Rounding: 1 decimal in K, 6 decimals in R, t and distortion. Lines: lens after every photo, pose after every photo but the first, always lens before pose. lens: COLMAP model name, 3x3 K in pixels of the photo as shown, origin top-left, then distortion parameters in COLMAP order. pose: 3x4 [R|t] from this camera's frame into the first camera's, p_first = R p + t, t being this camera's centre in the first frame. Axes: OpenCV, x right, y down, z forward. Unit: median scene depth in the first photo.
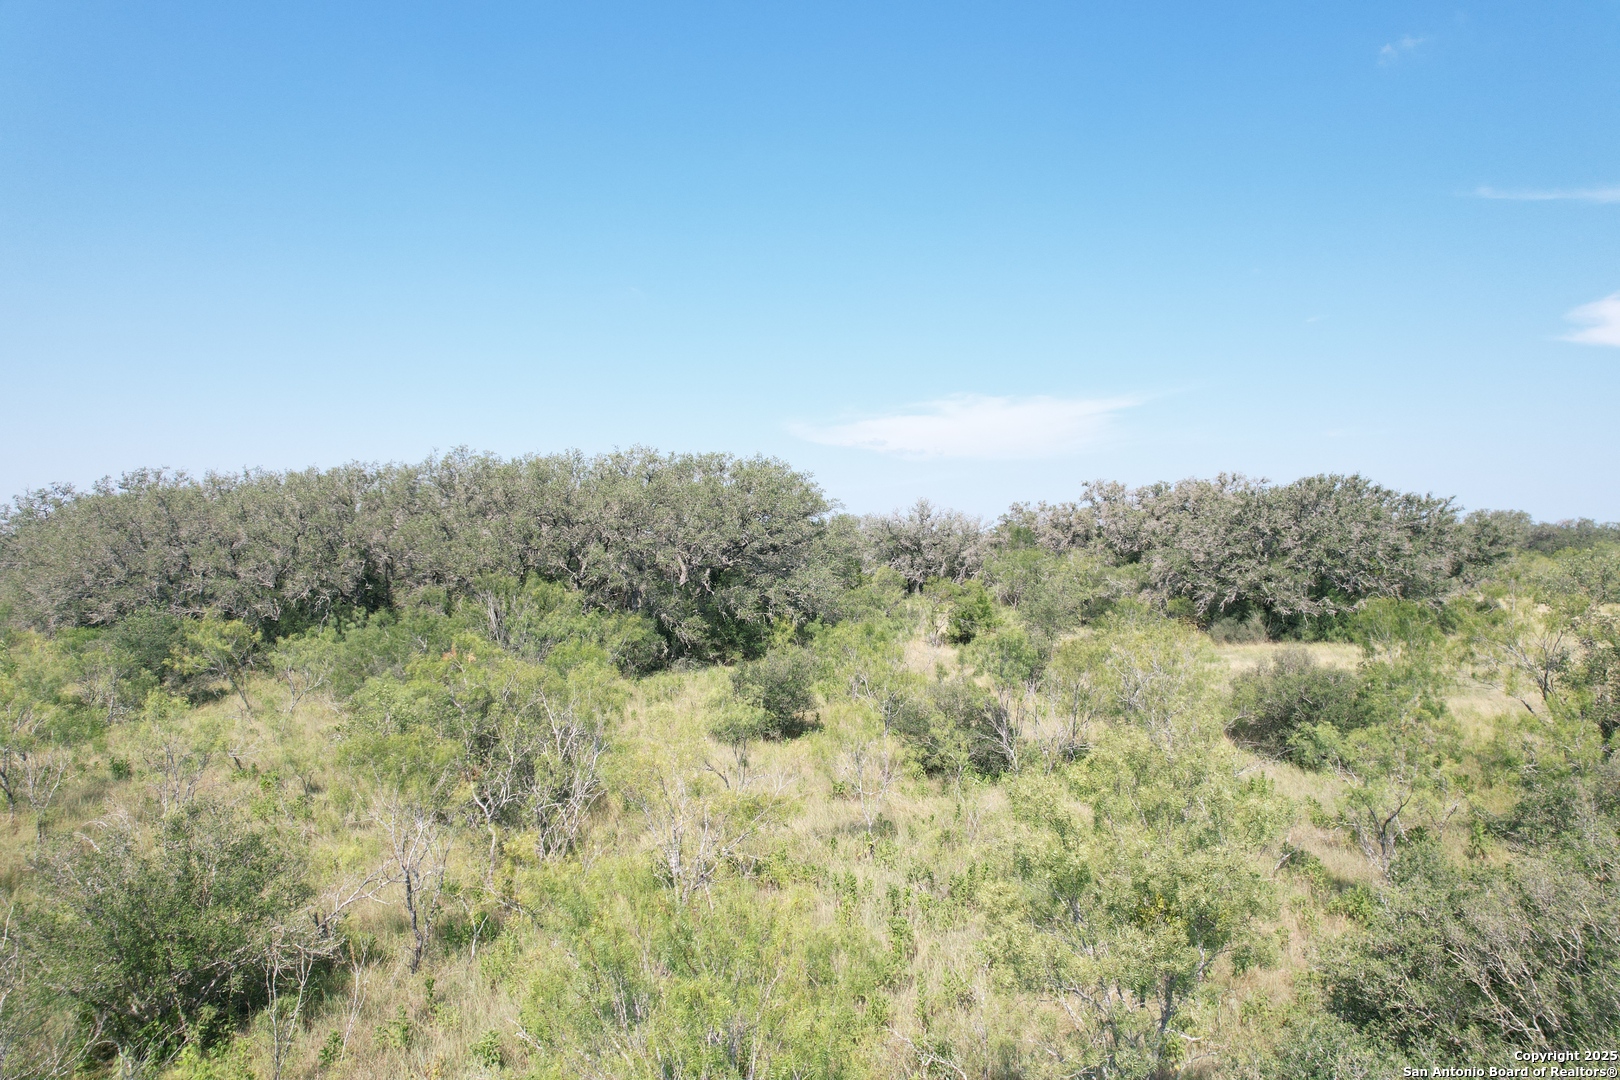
lens RADIAL K [[1004.9, 0, 810.0], [0, 1004.9, 540.0], [0, 0, 1]] dist [-0.006433, -0.000828]
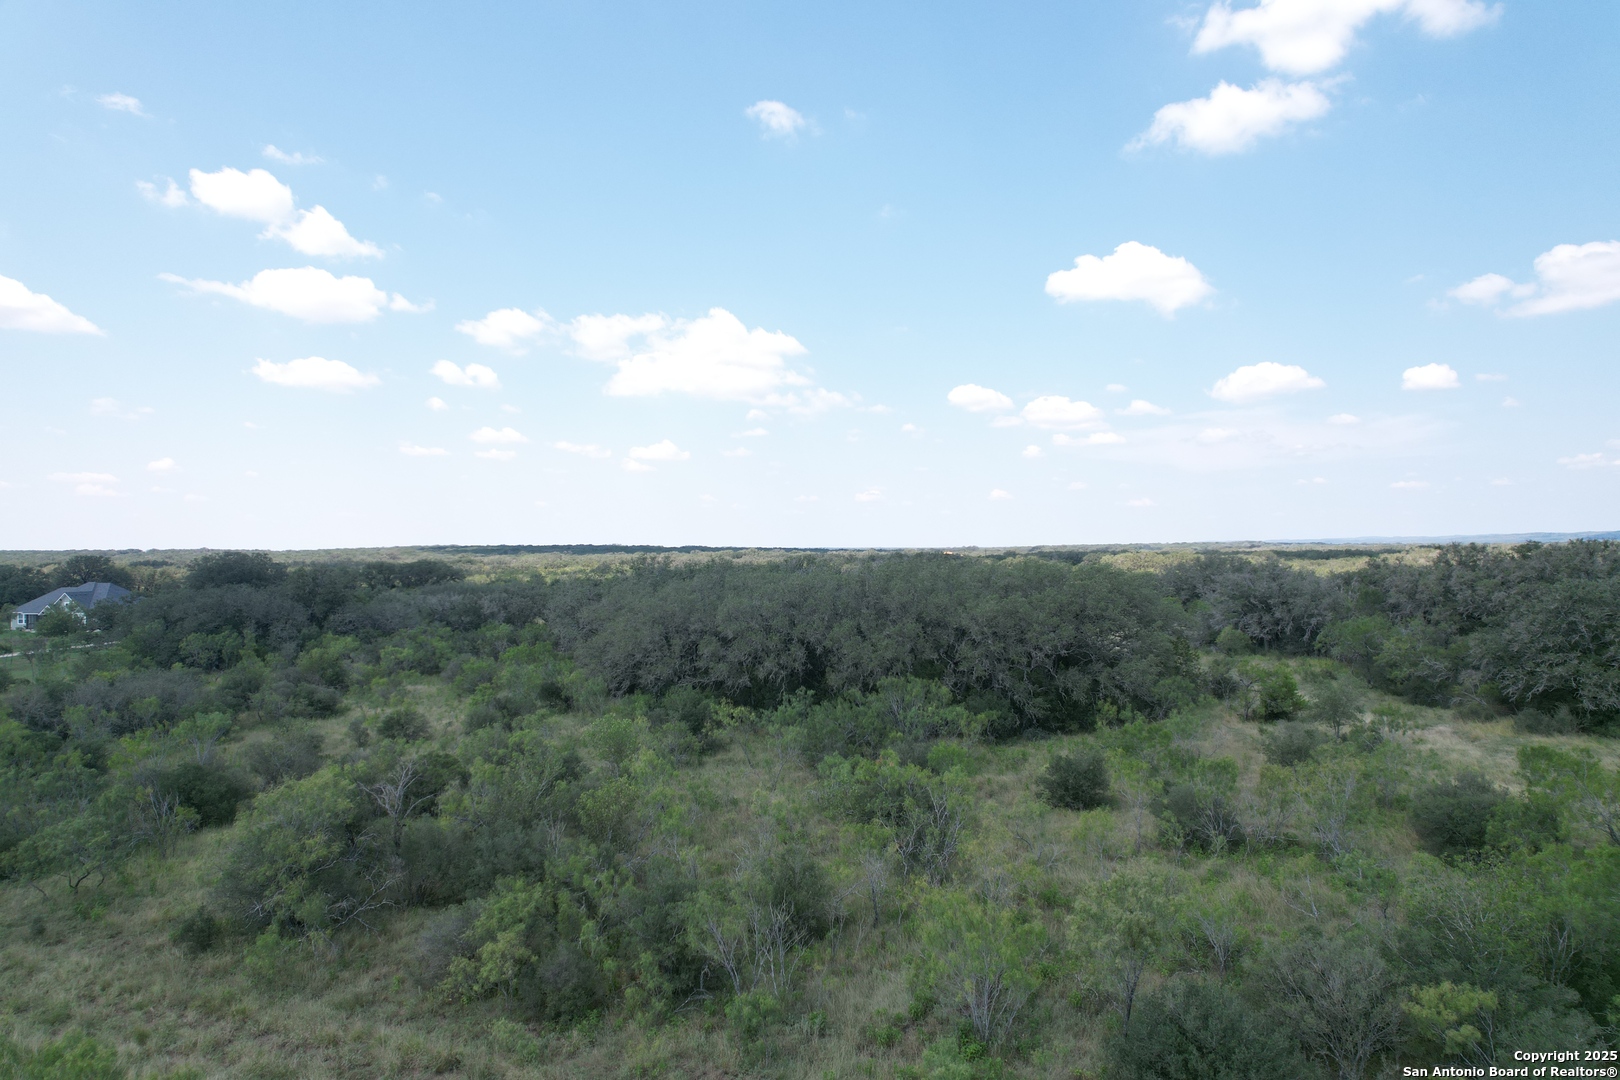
lens RADIAL K [[1036.8, 0, 810.0], [0, 1036.8, 540.0], [0, 0, 1]] dist [-0.080347, 0.073393]
pose [[0.931358, -0.011330, -0.363928, 0.099628], [0.013808, 0.999896, 0.004208, -0.140882], [0.363842, -0.008944, 0.931418, -0.370462]]
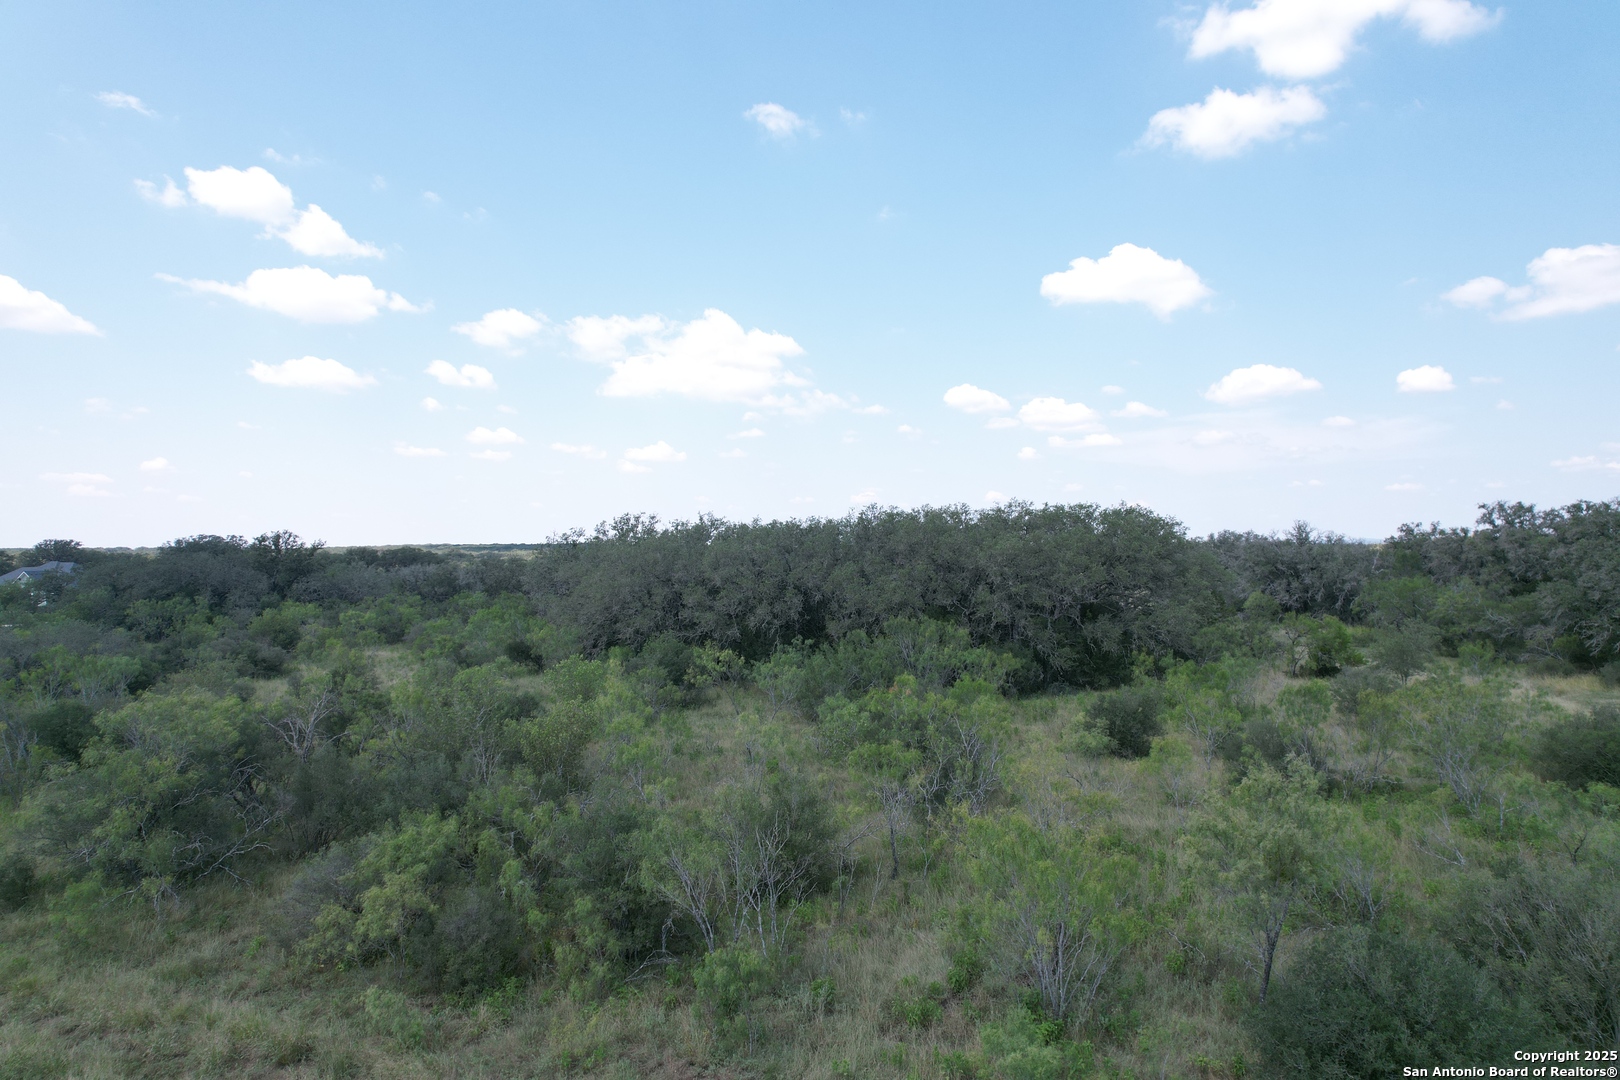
lens RADIAL K [[1025.2, 0, 817.0], [0, 1025.2, 545.7], [0, 0, 1]] dist [-0.075122, 0.065417]
pose [[0.935678, -0.007706, -0.352772, 0.034253], [0.009035, 0.999957, 0.002122, -0.048266], [0.352740, -0.005173, 0.935707, -0.216682]]
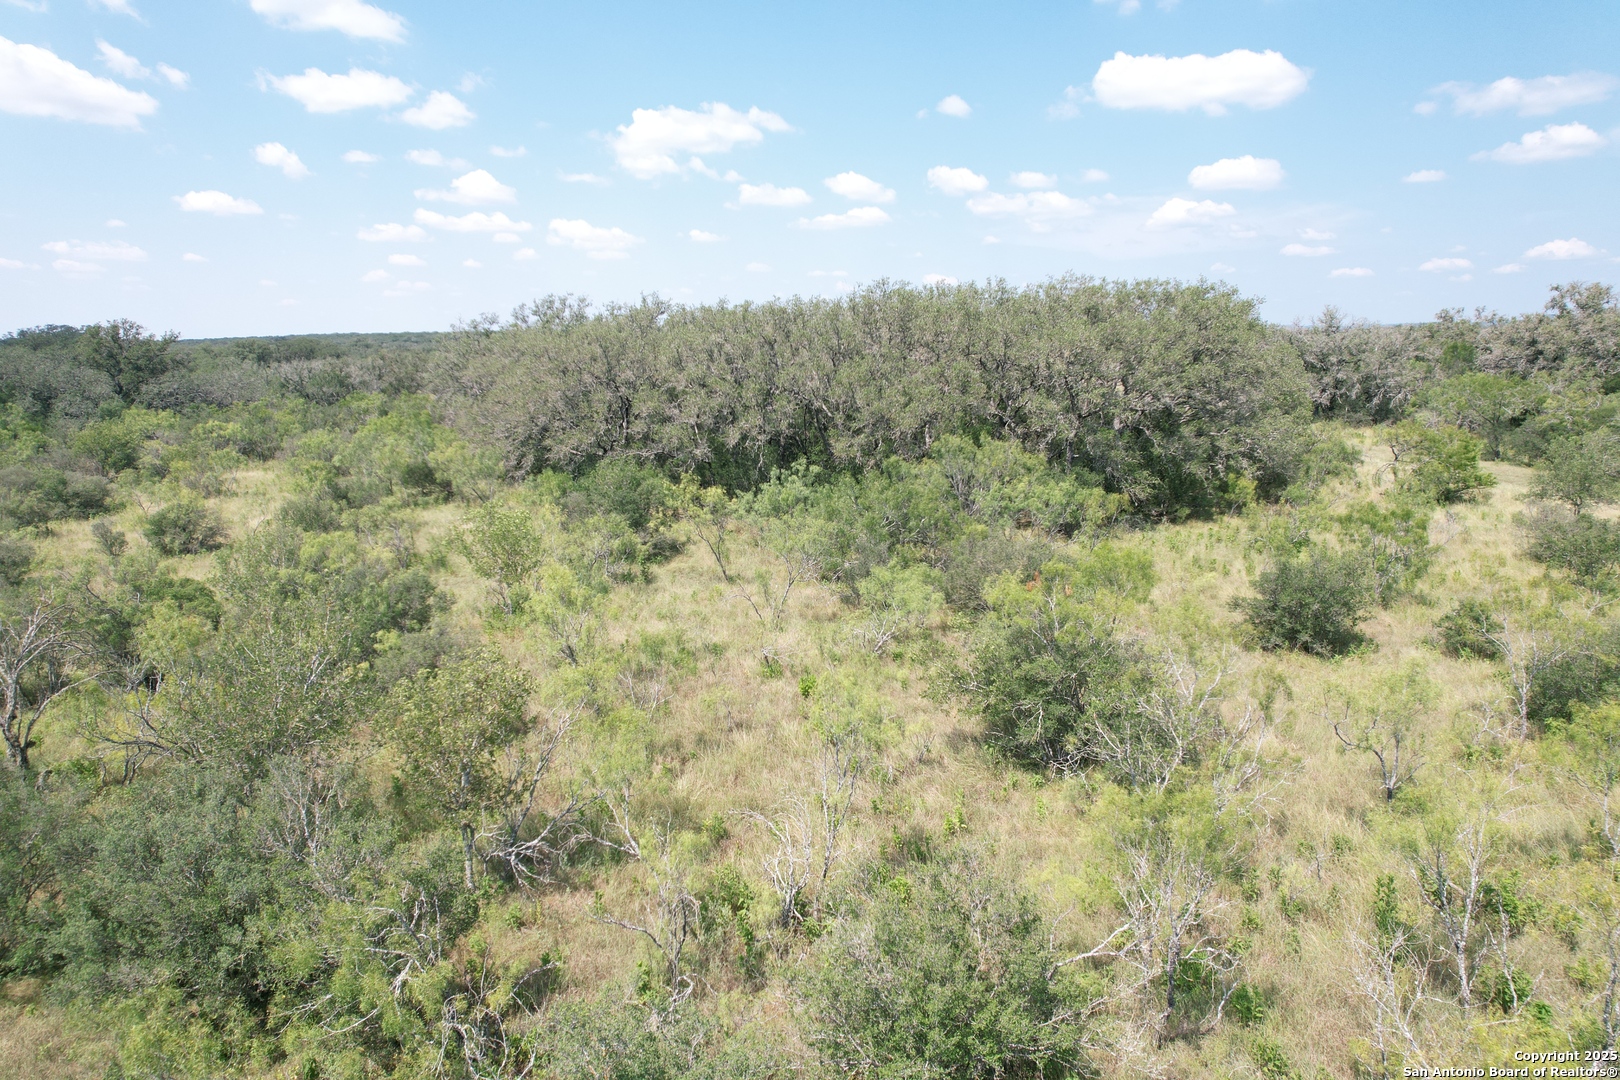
lens RADIAL K [[992.1, 0, 821.2], [0, 992.1, 542.8], [0, 0, 1]] dist [-0.070999, 0.064013]
pose [[0.961533, 0.047411, -0.270565, -0.149230], [0.011719, 0.977014, 0.212851, -0.052712], [0.274438, -0.207834, 0.938876, 0.072101]]
